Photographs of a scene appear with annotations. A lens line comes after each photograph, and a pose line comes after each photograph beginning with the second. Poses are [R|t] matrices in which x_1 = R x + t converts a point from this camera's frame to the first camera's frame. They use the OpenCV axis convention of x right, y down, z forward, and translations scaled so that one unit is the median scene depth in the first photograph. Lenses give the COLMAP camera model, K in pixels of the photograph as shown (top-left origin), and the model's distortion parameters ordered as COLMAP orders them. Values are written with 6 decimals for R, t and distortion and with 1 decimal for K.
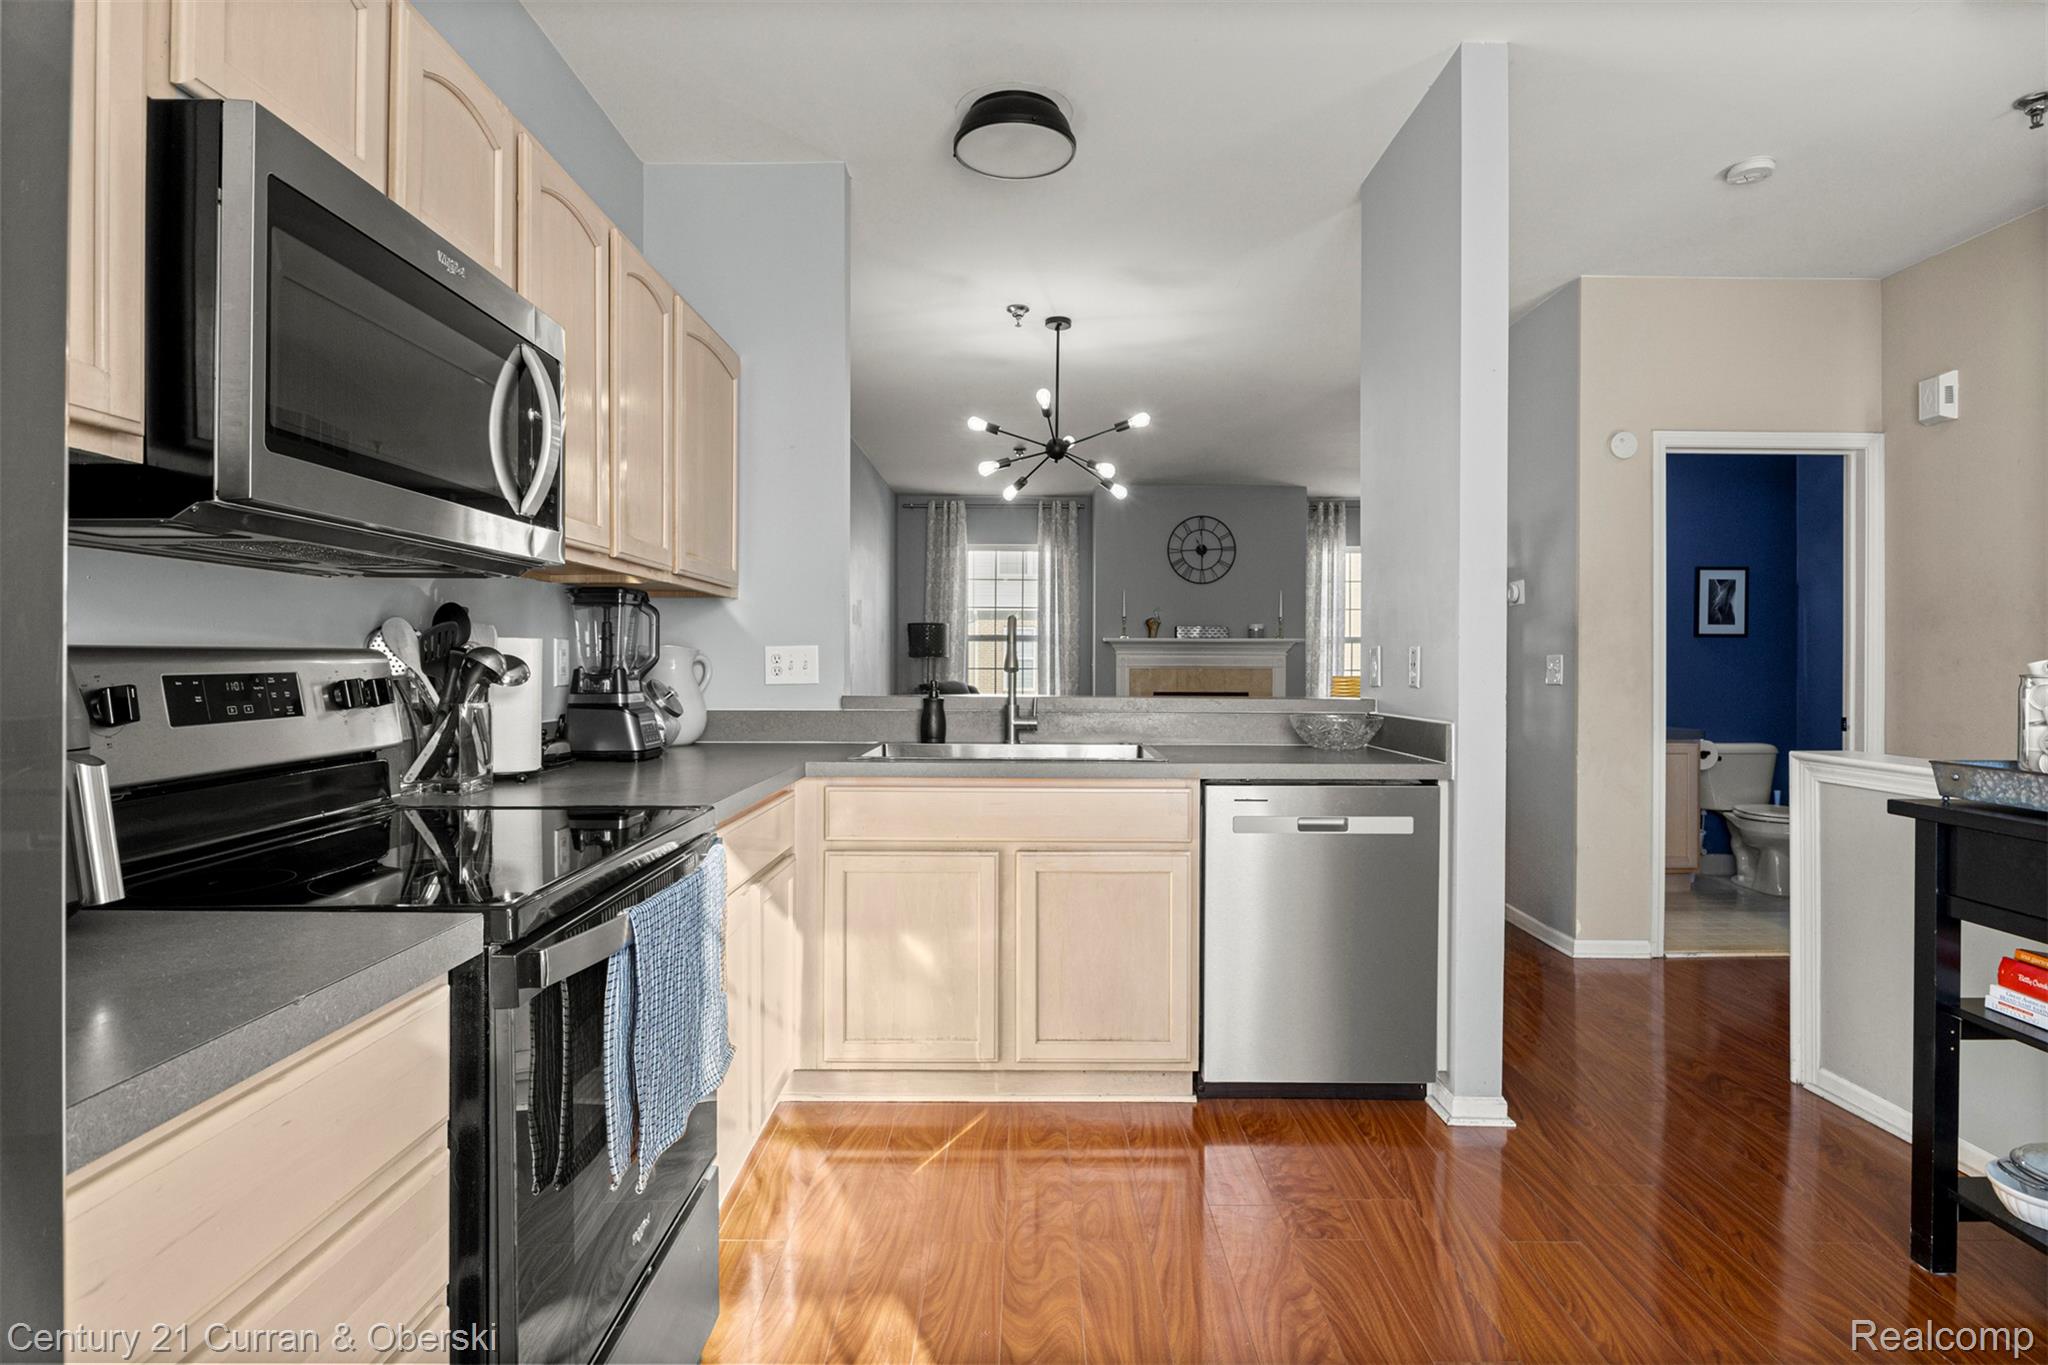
lens RADIAL K [[1063.5, 0, 1035.2], [0, 1063.5, 677.3], [0, 0, 1]] dist [0.013030, -0.016516]
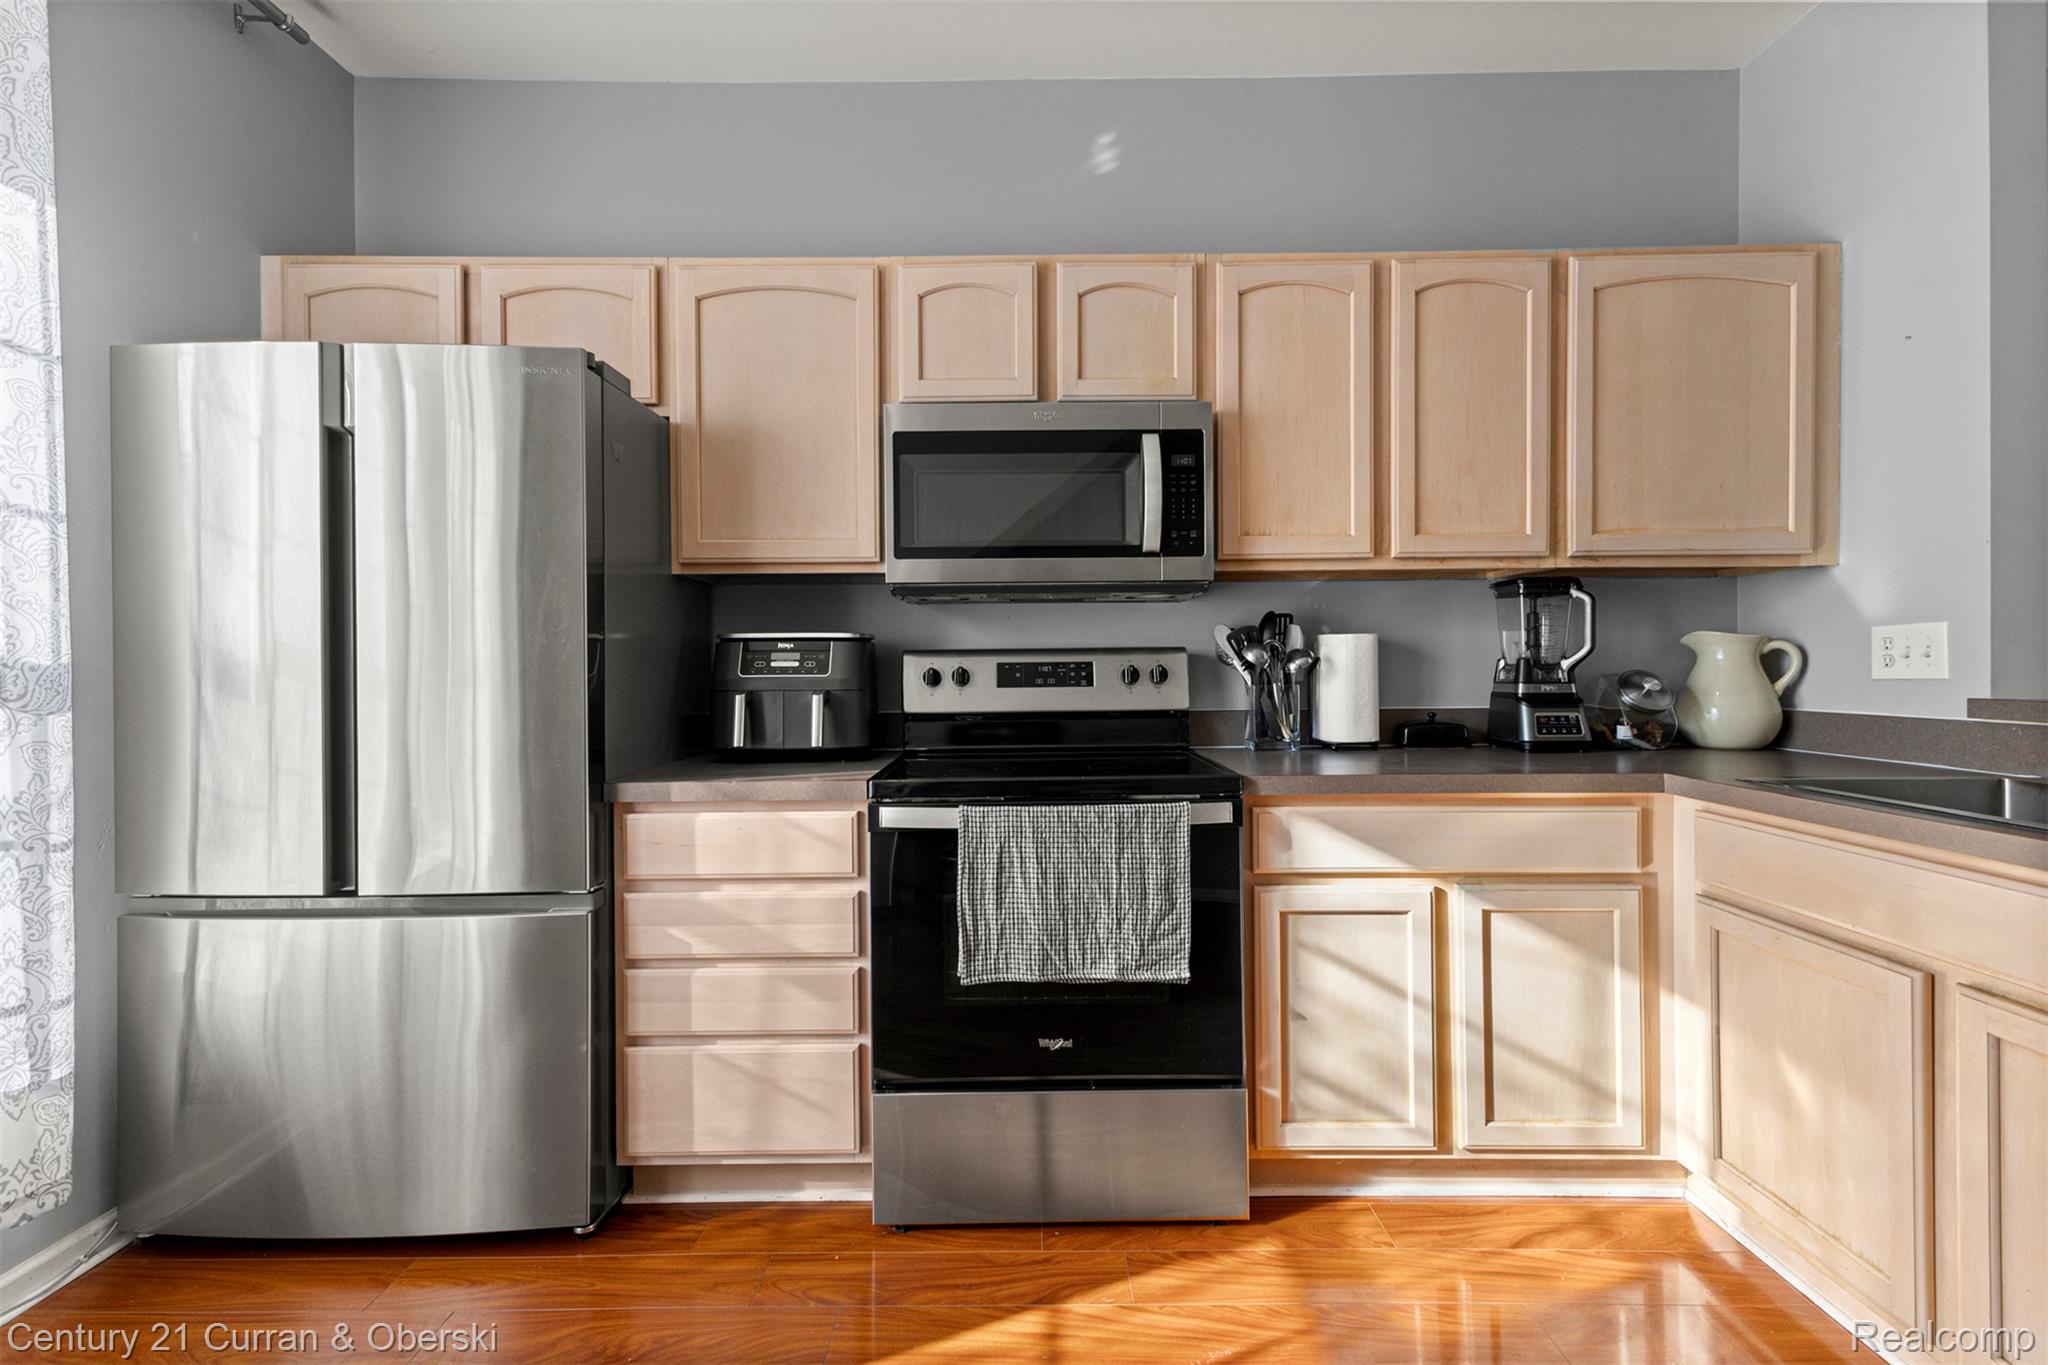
lens RADIAL K [[893.2, 0, 1041.7], [0, 893.2, 671.6], [0, 0, 1]] dist [0.008353, 0.000501]
pose [[-0.009838, 0.001584, -0.999950, 0.368030], [-0.007210, 0.999973, 0.001655, 0.004700], [0.999926, 0.007226, -0.009826, 0.442313]]
